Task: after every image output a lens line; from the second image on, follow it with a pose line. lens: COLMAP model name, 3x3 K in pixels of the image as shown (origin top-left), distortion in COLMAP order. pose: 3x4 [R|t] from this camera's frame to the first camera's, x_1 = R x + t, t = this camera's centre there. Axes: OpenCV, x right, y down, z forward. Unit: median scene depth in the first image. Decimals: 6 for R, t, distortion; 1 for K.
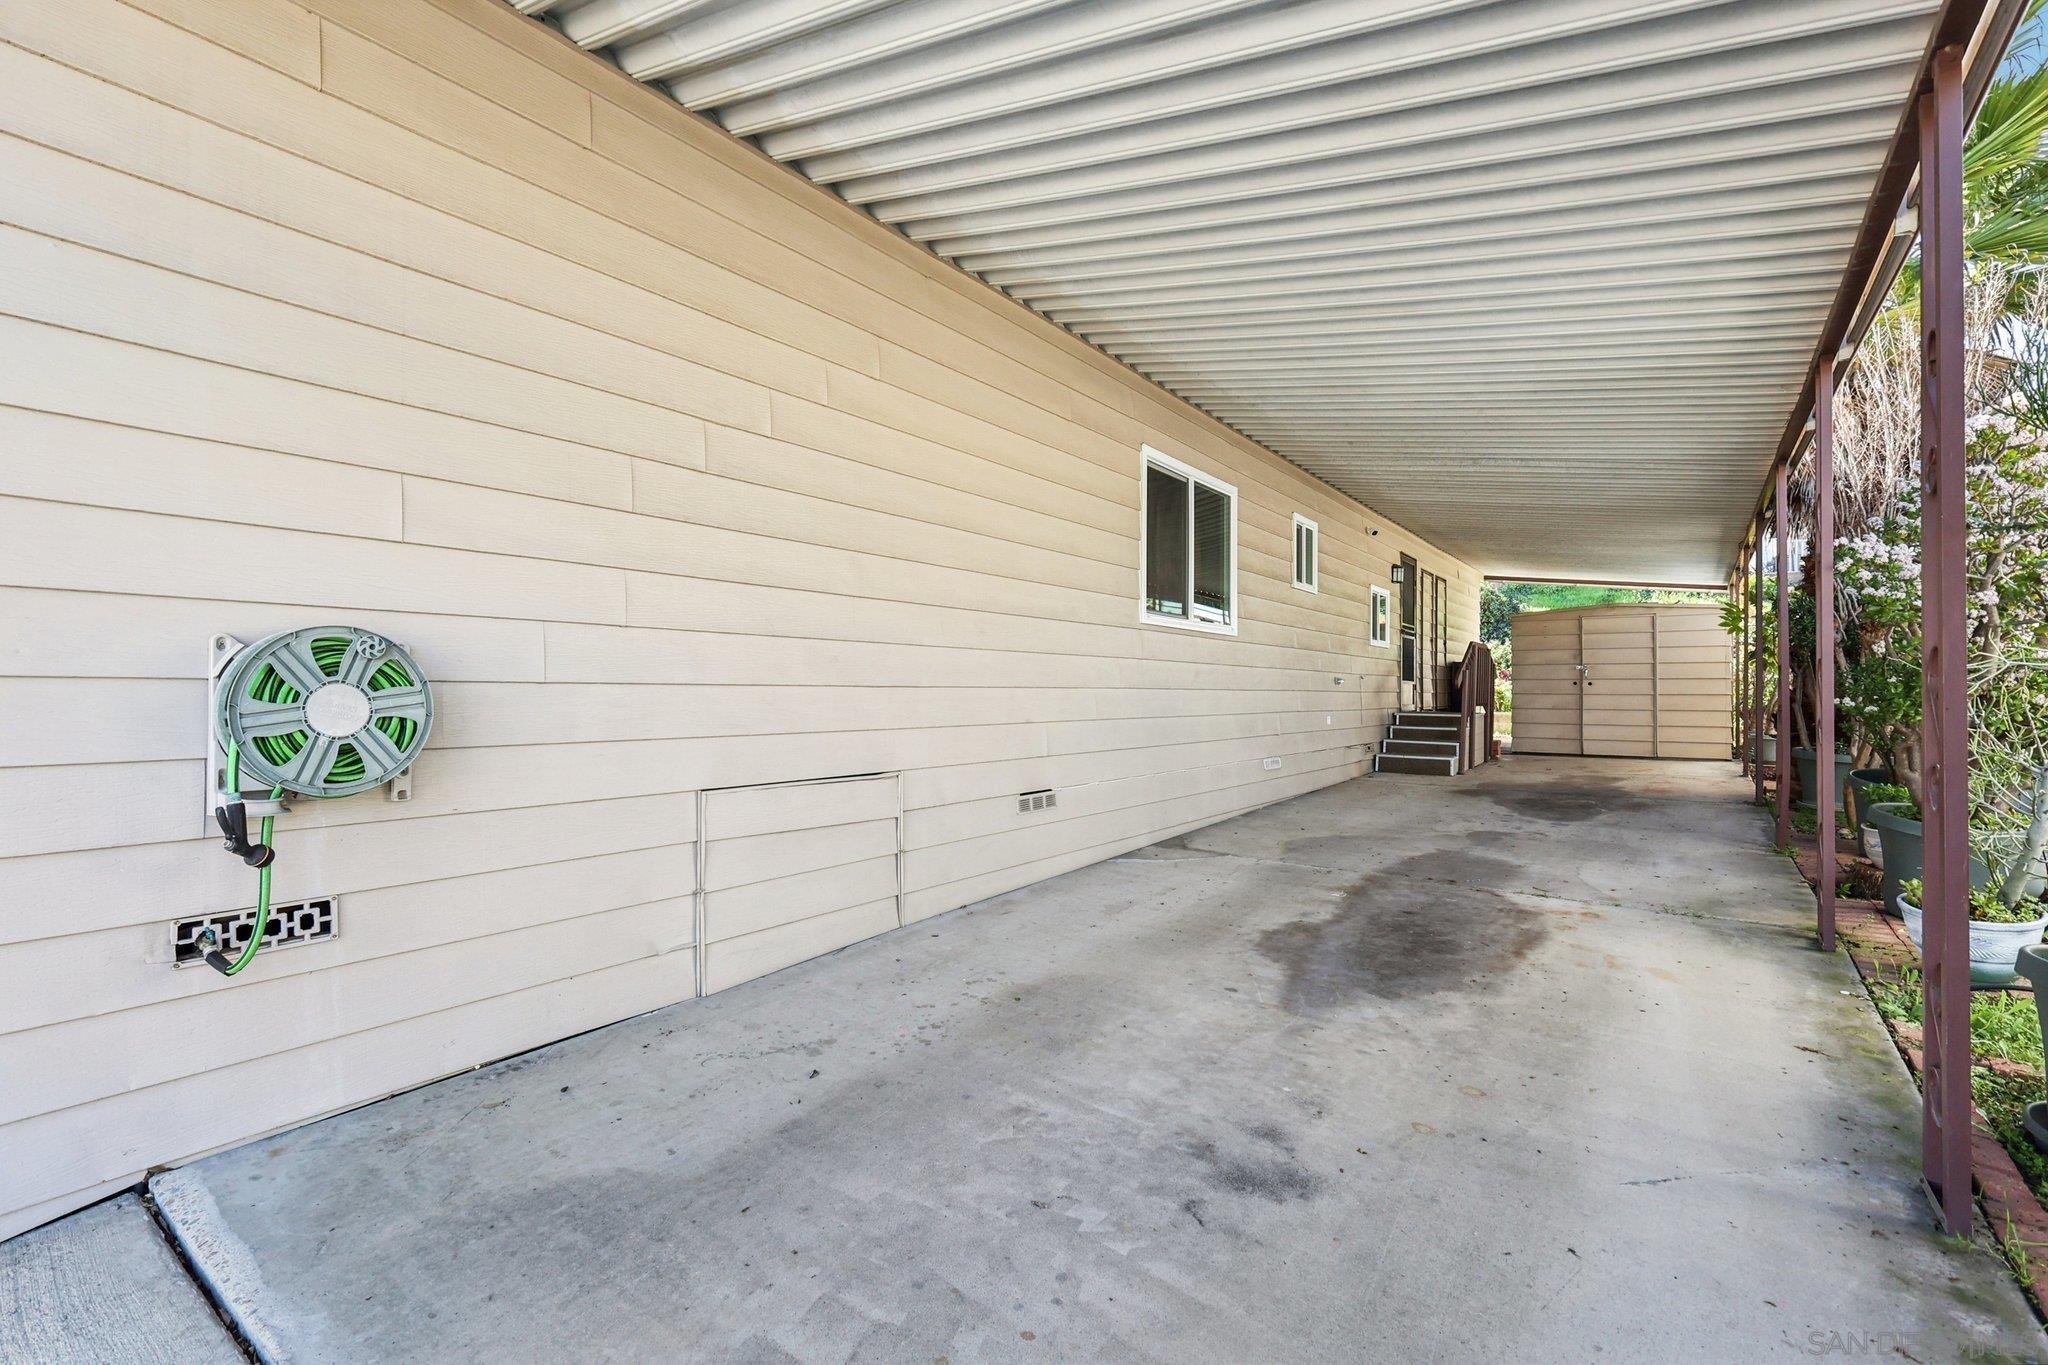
lens RADIAL K [[898.9, 0, 1020.8], [0, 898.9, 674.5], [0, 0, 1]] dist [0.004246, 0.000165]
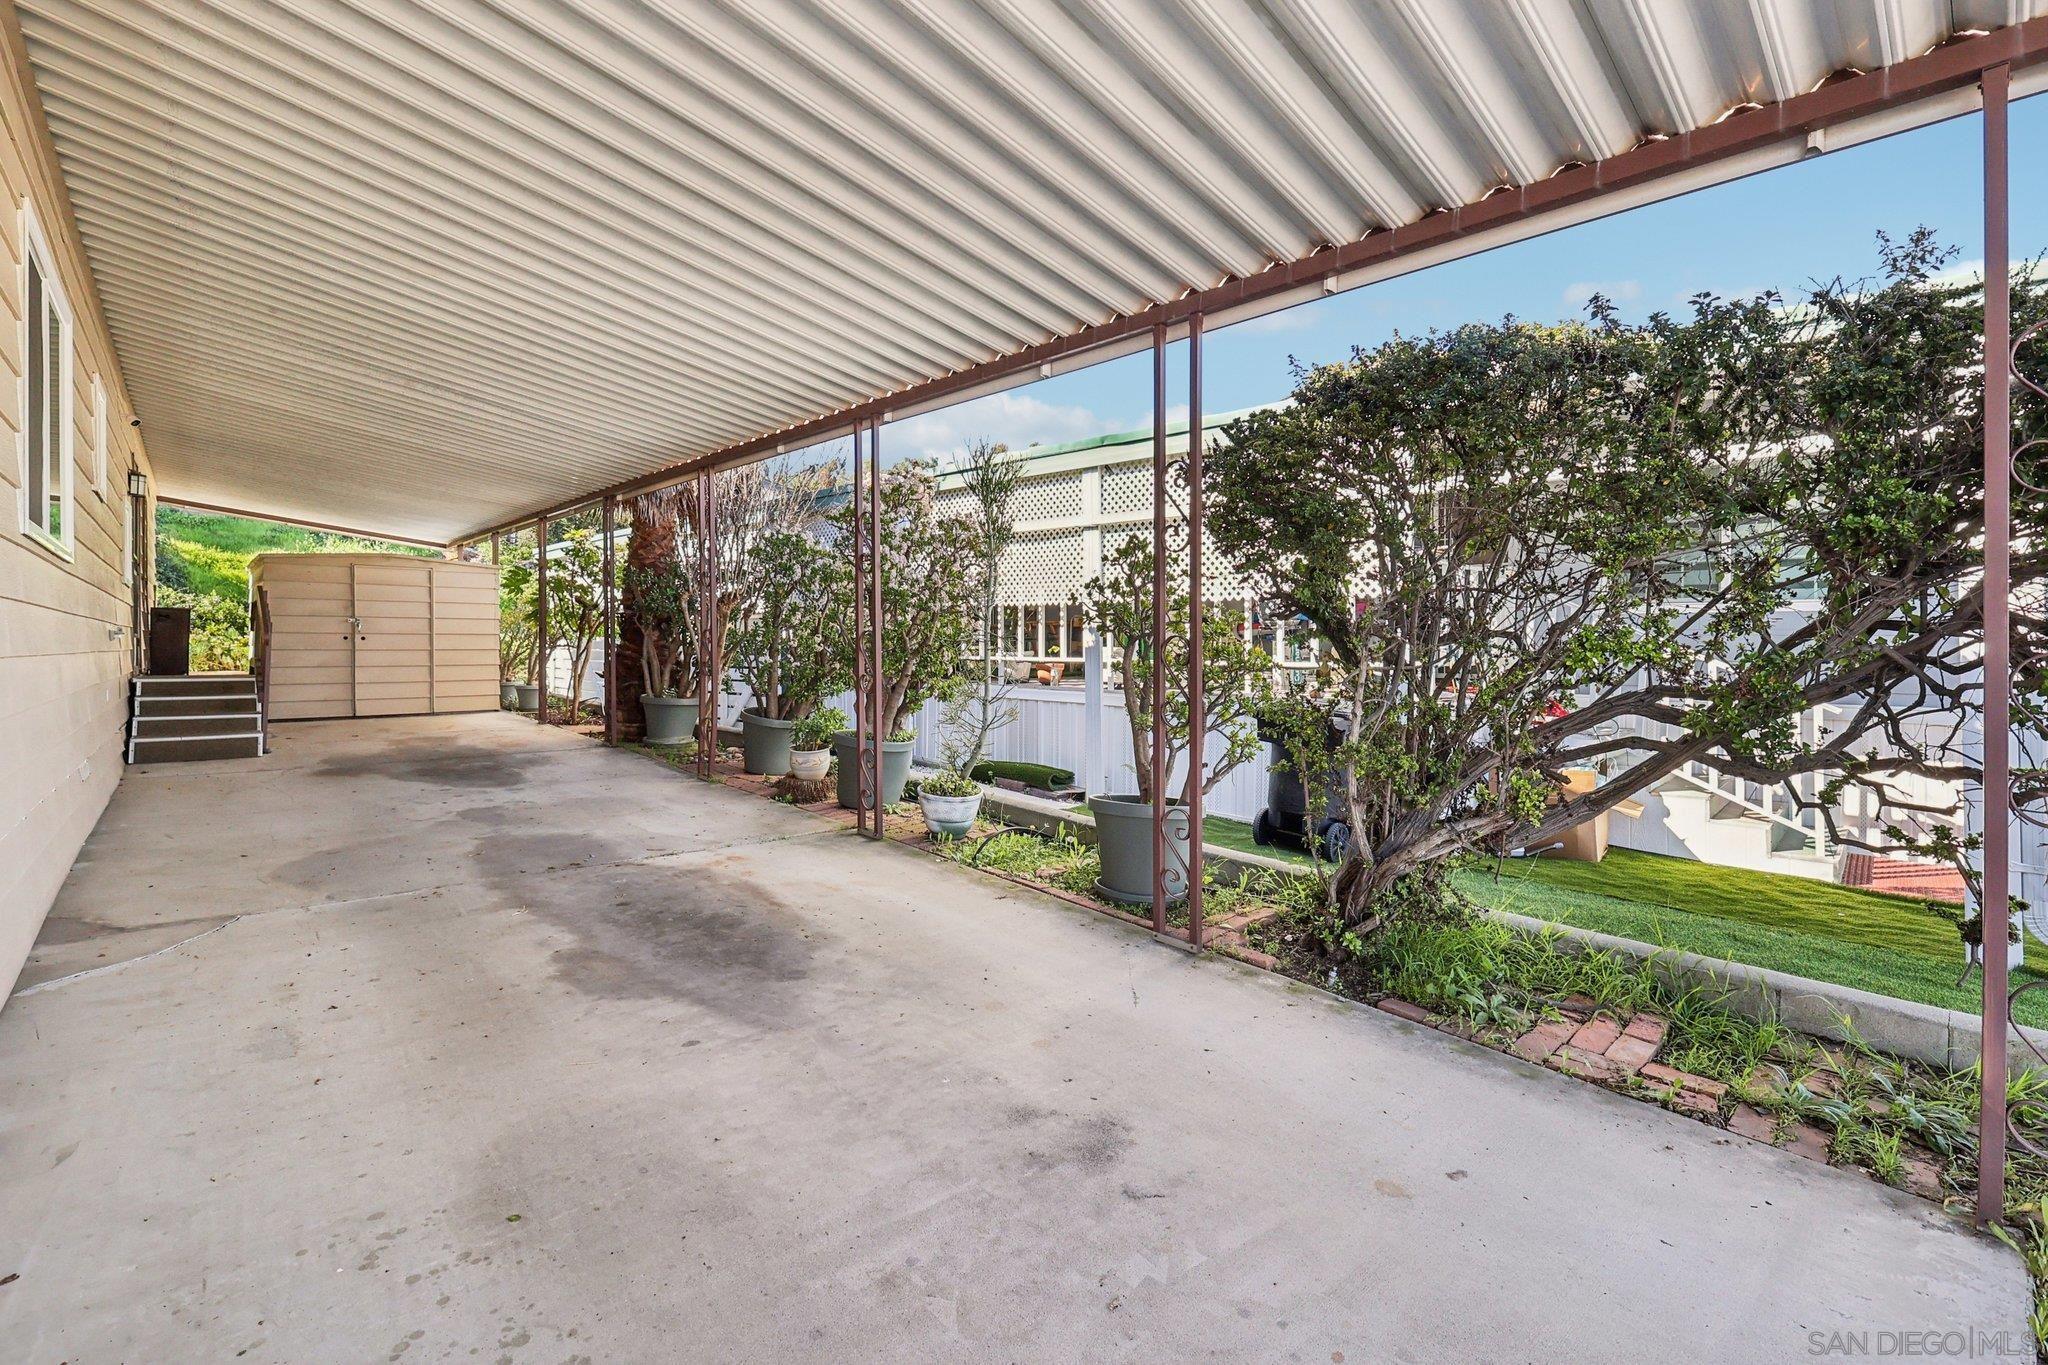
lens RADIAL K [[898.9, 0, 1020.8], [0, 898.9, 674.5], [0, 0, 1]] dist [0.004246, 0.000165]
pose [[0.194863, -0.033951, 0.980243, -0.477411], [-0.022033, 0.998997, 0.038980, -0.012865], [-0.980583, -0.029194, 0.193919, 0.568608]]
